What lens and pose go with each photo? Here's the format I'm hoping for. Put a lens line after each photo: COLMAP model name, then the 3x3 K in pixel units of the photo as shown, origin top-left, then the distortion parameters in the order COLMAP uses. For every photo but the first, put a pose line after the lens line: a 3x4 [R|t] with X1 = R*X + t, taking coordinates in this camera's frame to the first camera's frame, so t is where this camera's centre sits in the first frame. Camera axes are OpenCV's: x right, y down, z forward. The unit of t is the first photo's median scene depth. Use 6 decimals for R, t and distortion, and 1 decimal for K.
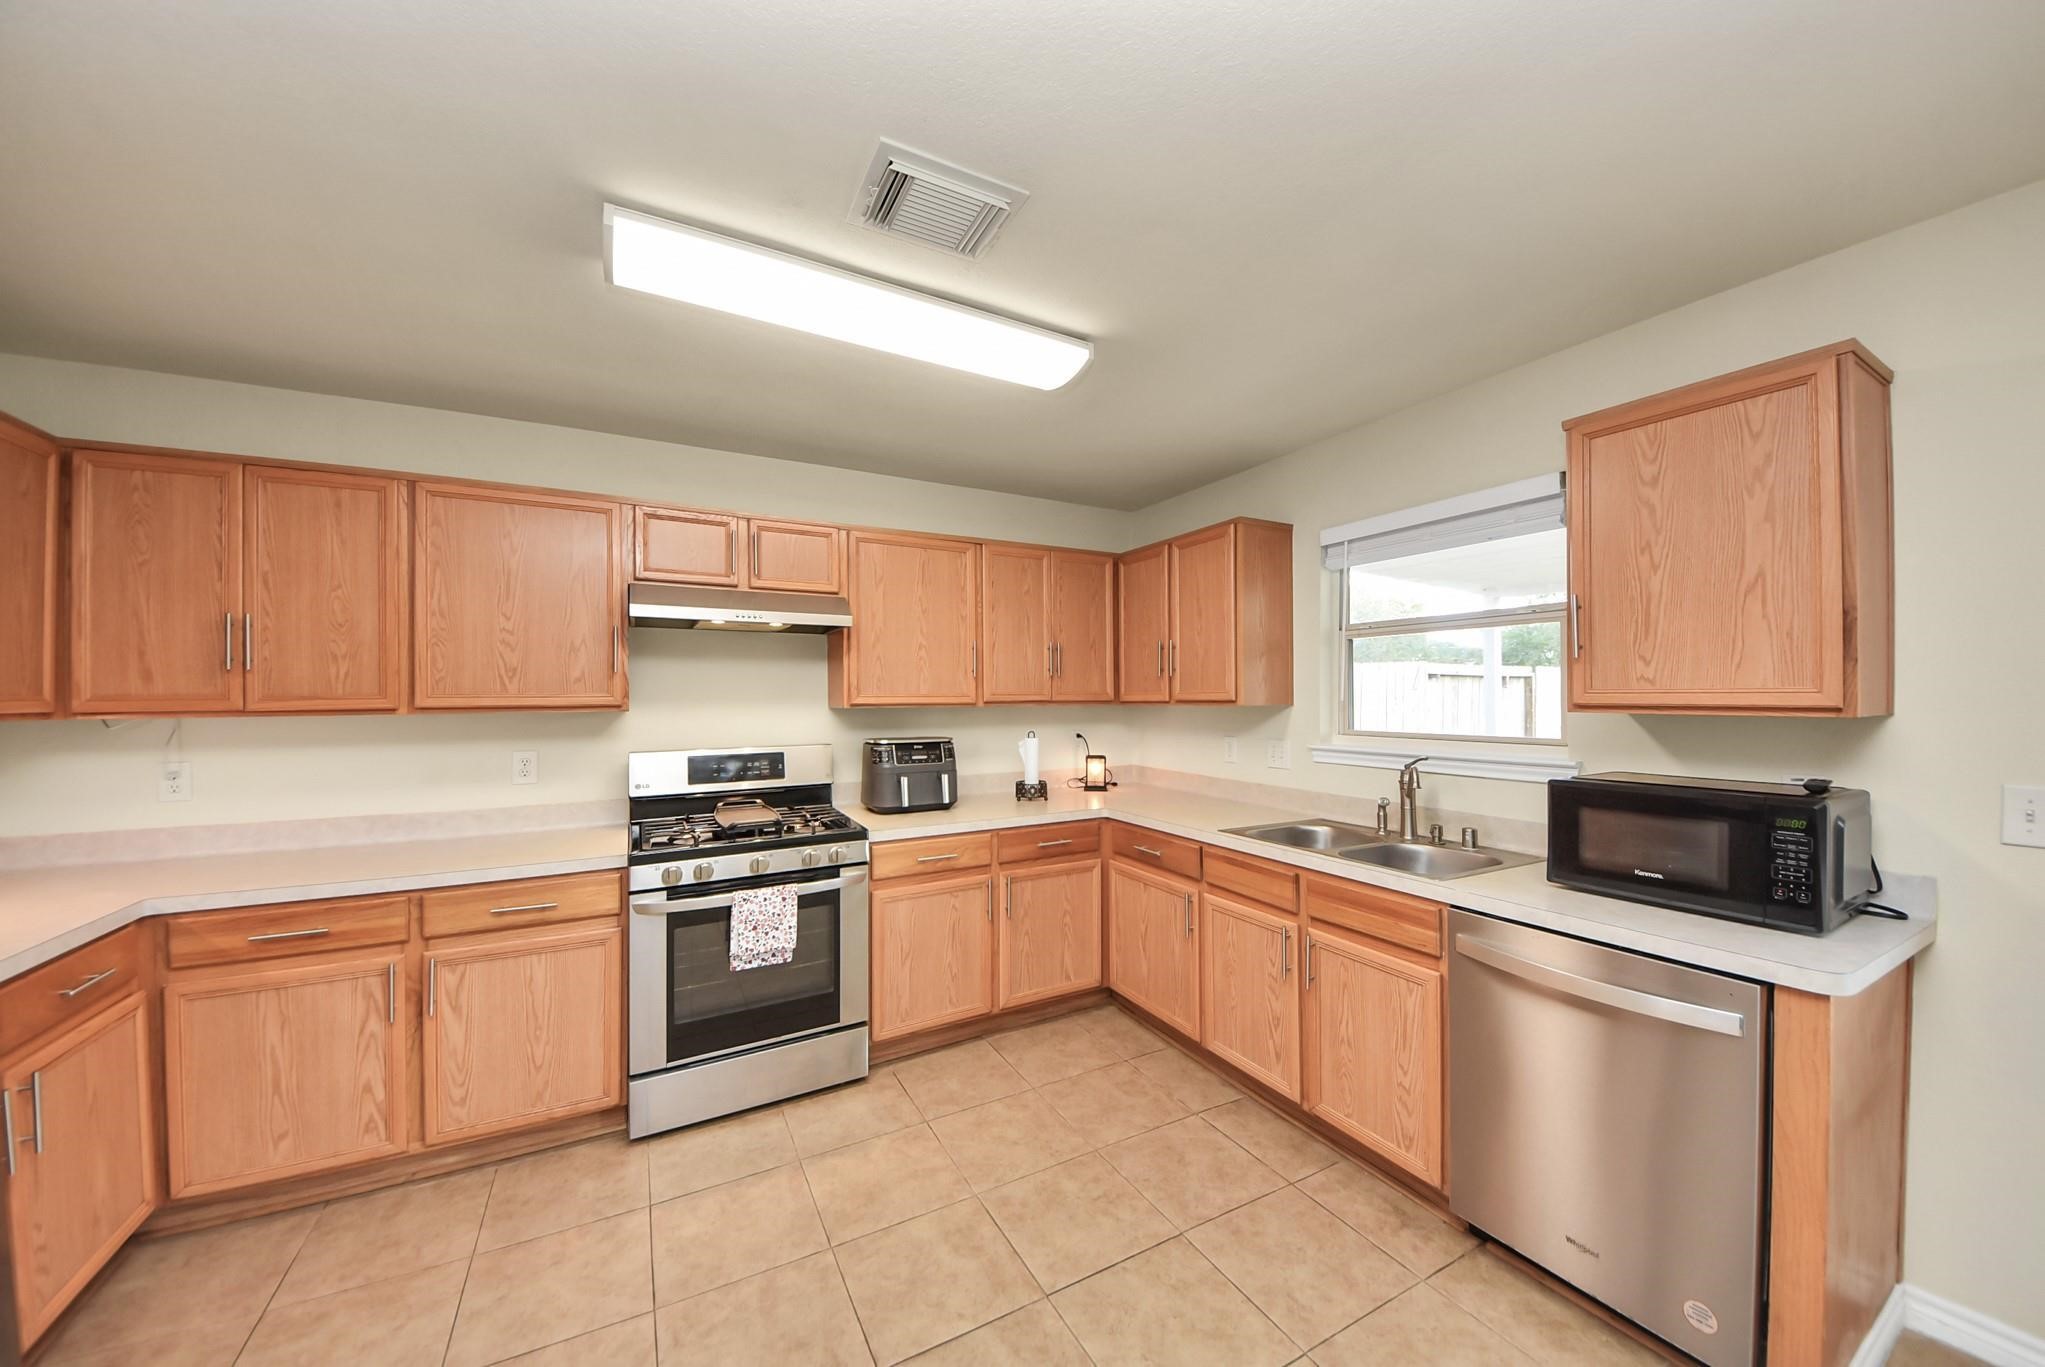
lens RADIAL K [[720.1, 0, 1038.8], [0, 720.1, 683.4], [0, 0, 1]] dist [0.027383, -0.024398]
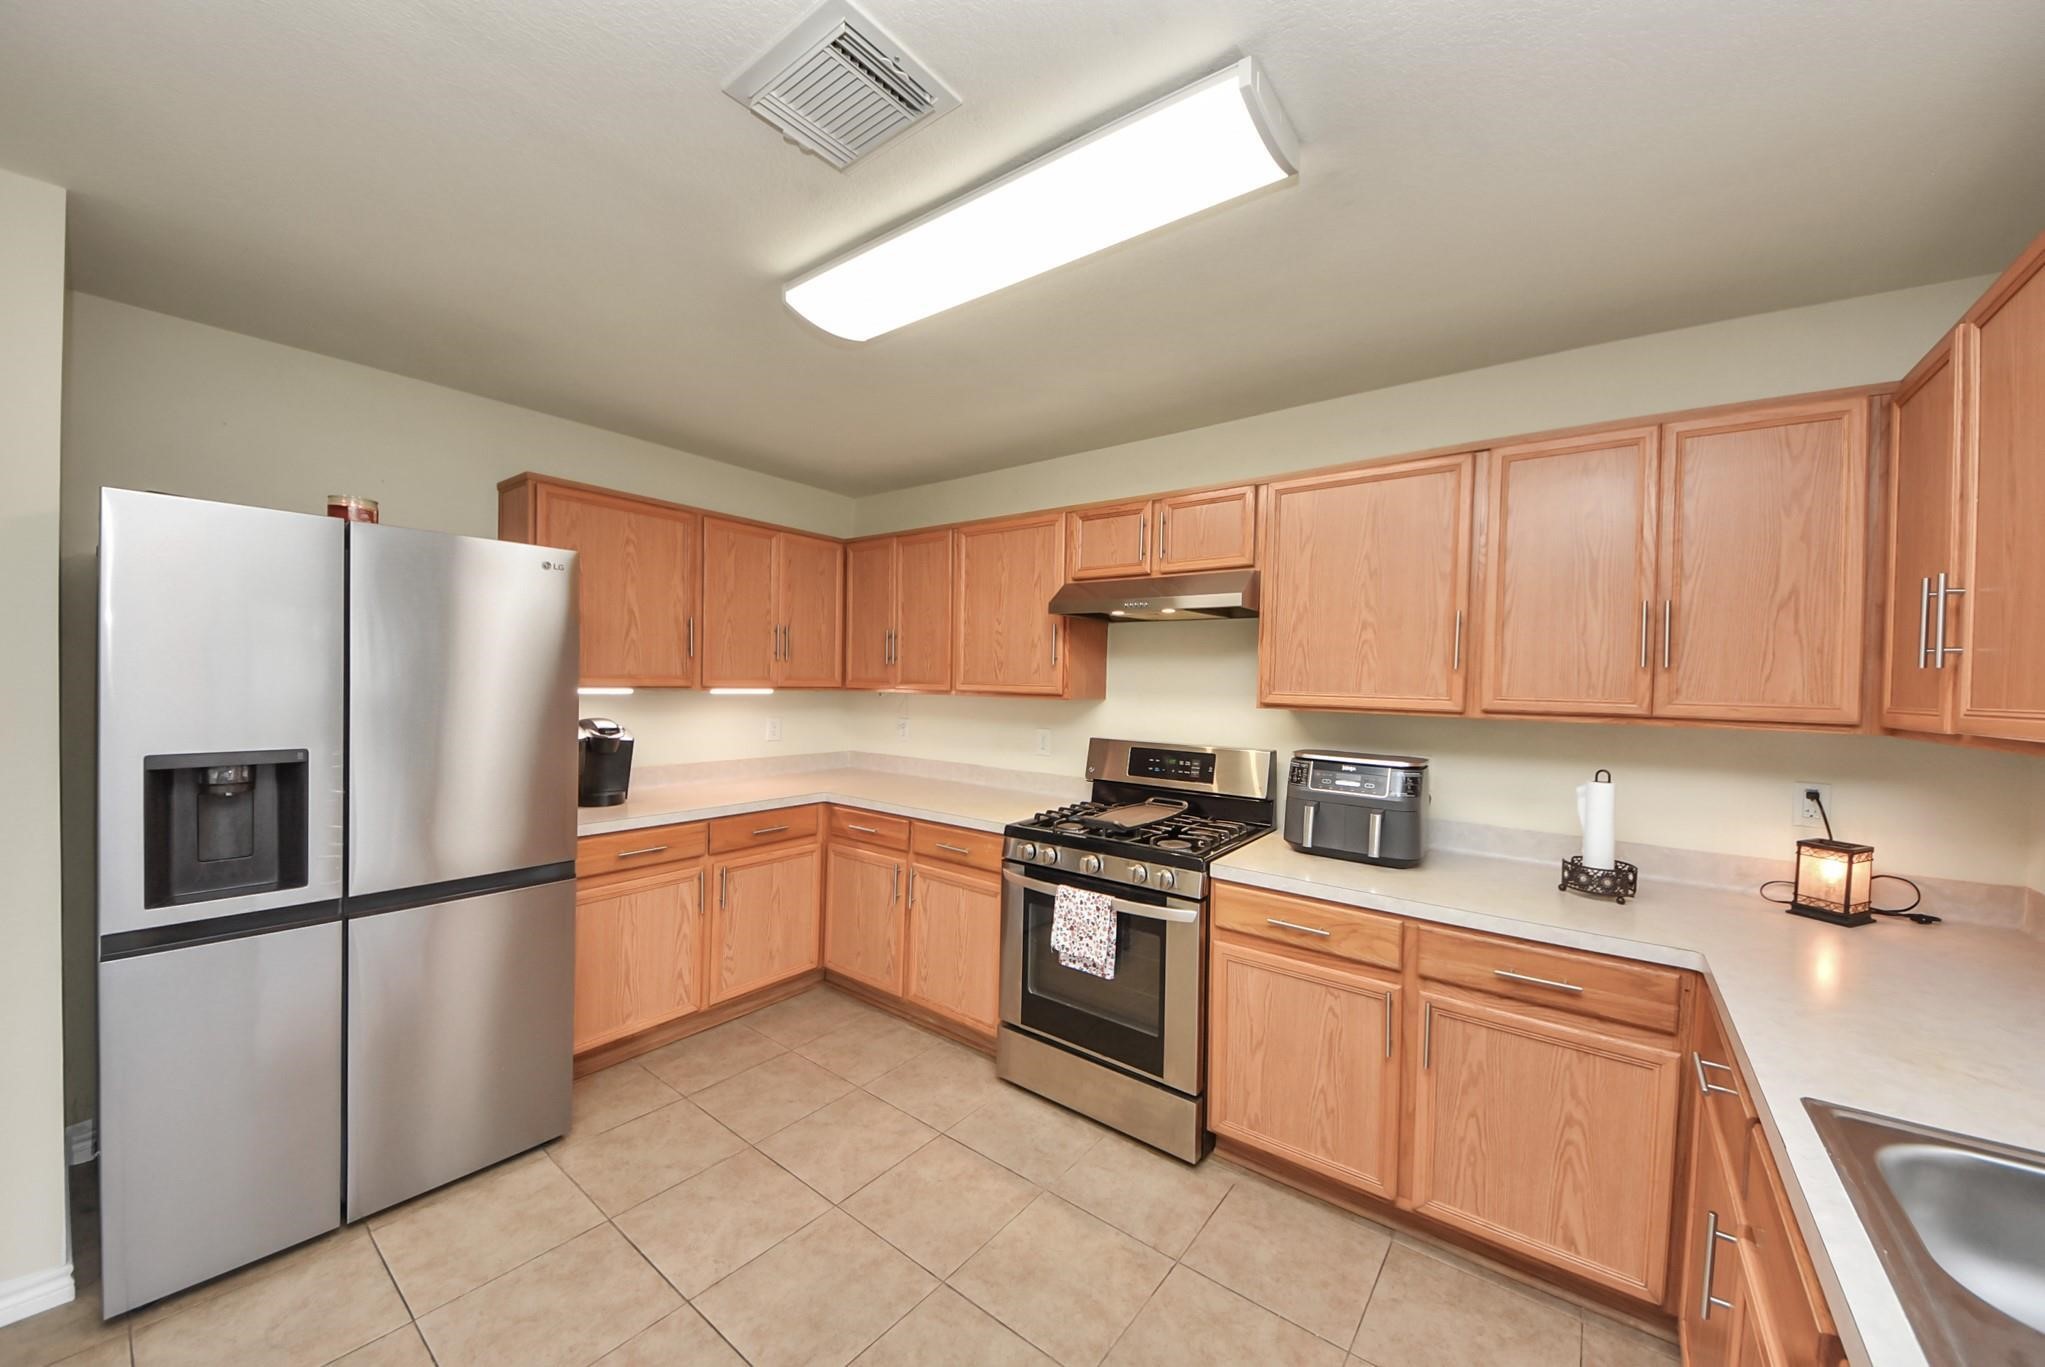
lens RADIAL K [[720.1, 0, 1038.8], [0, 720.1, 683.4], [0, 0, 1]] dist [0.027383, -0.024398]
pose [[0.400609, 0.020876, -0.916011, 0.438118], [-0.010190, 0.999780, 0.018329, -0.006188], [0.916192, 0.001991, 0.400734, 0.536013]]
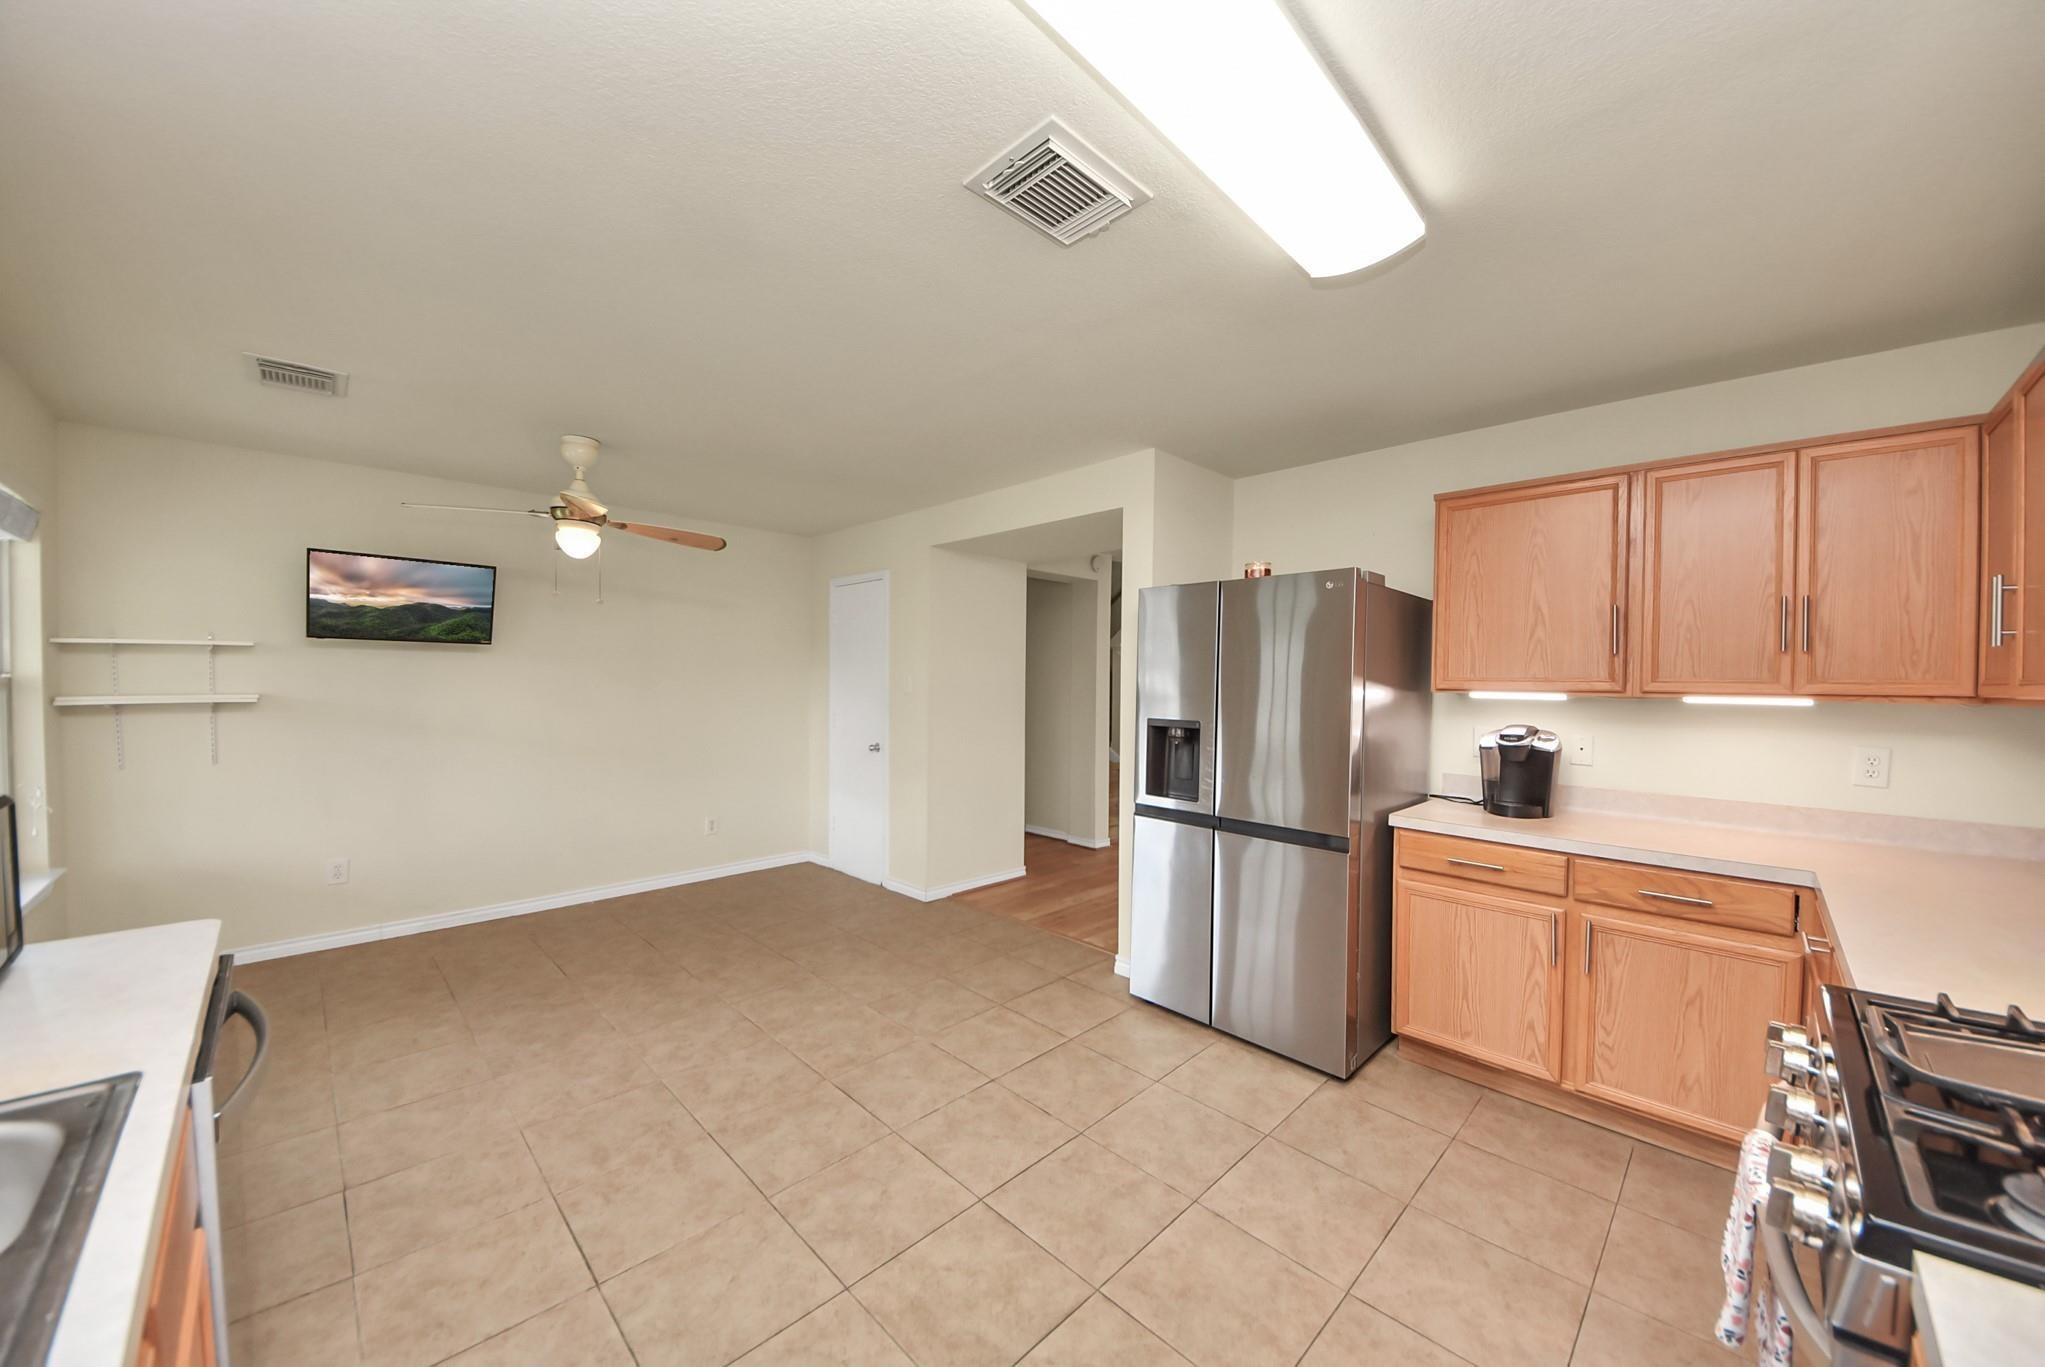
lens RADIAL K [[720.1, 0, 1038.8], [0, 720.1, 683.4], [0, 0, 1]] dist [0.027383, -0.024398]
pose [[-0.960092, 0.000875, -0.279683, 0.091184], [0.001310, 0.999998, -0.001366, 0.017125], [0.279682, -0.001677, -0.960091, 1.224326]]
